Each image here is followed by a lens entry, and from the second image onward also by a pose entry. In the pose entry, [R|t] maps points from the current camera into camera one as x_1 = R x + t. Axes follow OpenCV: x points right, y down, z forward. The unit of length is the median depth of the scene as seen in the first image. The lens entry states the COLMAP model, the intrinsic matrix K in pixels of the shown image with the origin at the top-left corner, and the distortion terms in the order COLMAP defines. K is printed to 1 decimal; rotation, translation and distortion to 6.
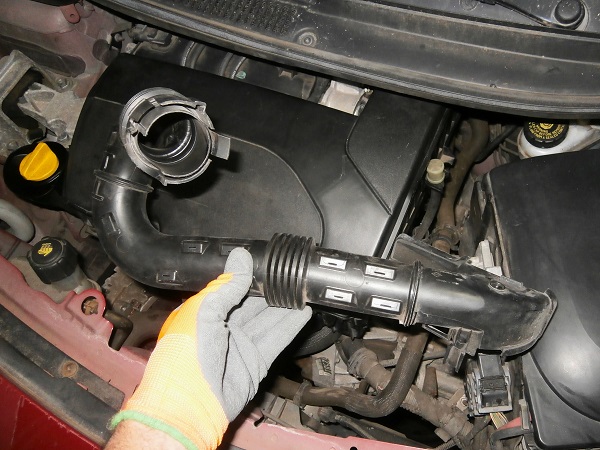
lens RADIAL K [[461.5, 0, 300.0], [0, 461.5, 225.0], [0, 0, 1]] dist [-0.003825, -0.003964]
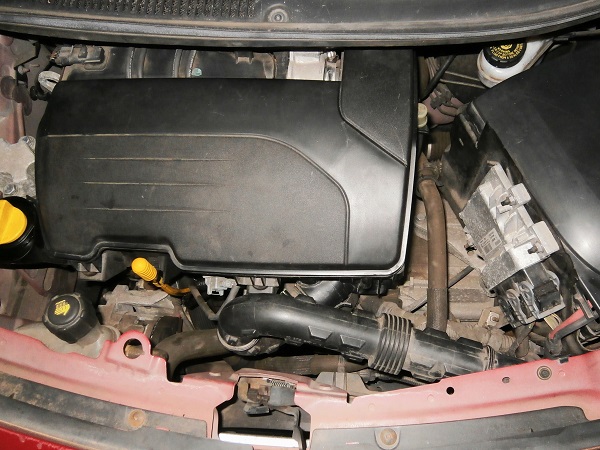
lens RADIAL K [[463.2, 0, 300.0], [0, 463.2, 225.0], [0, 0, 1]] dist [-0.022779, 0.000654]
pose [[0.944626, -0.294991, 0.143742, -0.185546], [0.288087, 0.955246, 0.067169, -0.030400], [-0.157123, -0.022039, 0.987333, 0.021354]]
